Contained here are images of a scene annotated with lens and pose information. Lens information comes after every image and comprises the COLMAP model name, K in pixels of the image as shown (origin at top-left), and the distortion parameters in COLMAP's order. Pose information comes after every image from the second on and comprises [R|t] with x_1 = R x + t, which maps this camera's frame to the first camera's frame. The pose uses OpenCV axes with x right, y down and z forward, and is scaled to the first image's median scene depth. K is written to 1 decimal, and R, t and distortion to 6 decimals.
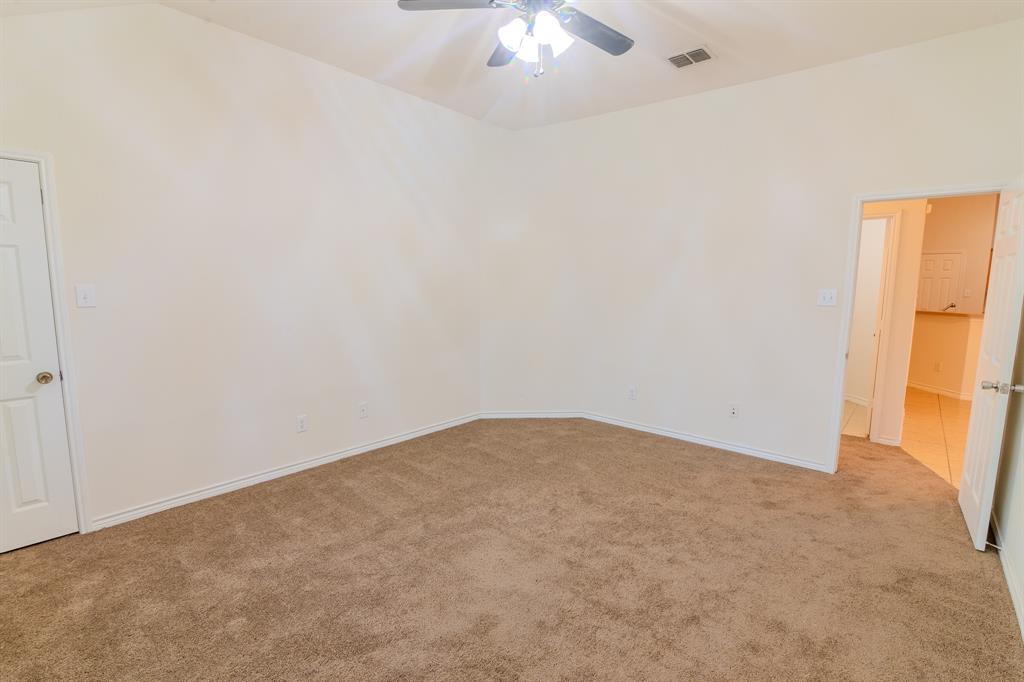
lens RADIAL K [[466.7, 0, 512.0], [0, 466.7, 341.0], [0, 0, 1]] dist [-0.026954, 0.003174]
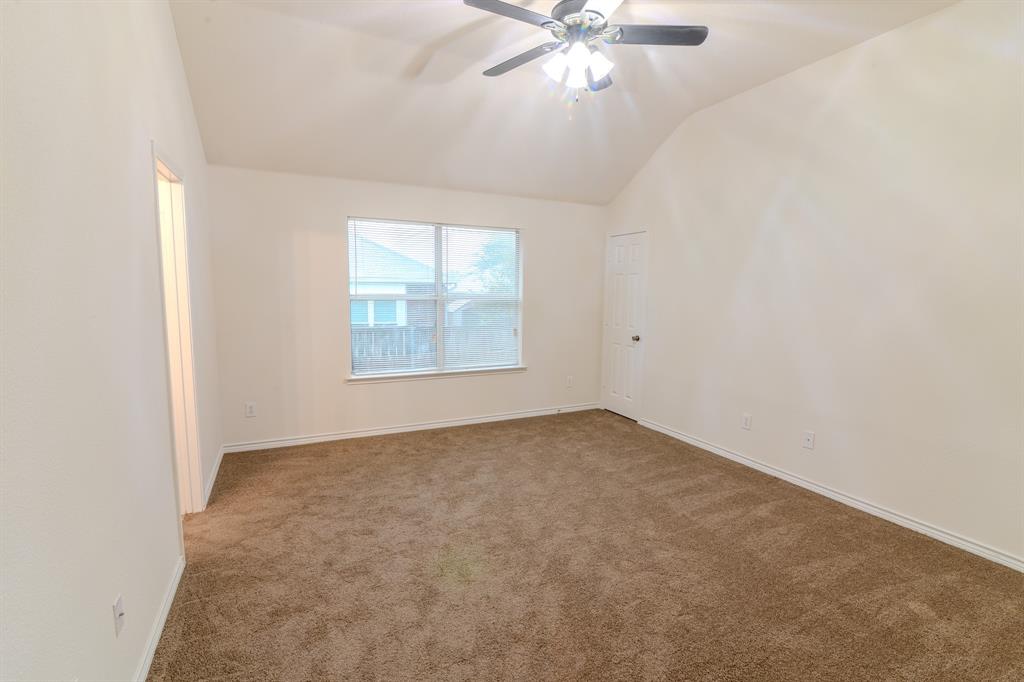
lens RADIAL K [[466.7, 0, 512.0], [0, 466.7, 341.0], [0, 0, 1]] dist [-0.026954, 0.003174]
pose [[-0.386296, 0.090569, -0.917918, 0.836083], [-0.124954, 0.980855, 0.149364, -0.114519], [0.913872, 0.172396, -0.367584, 0.974990]]
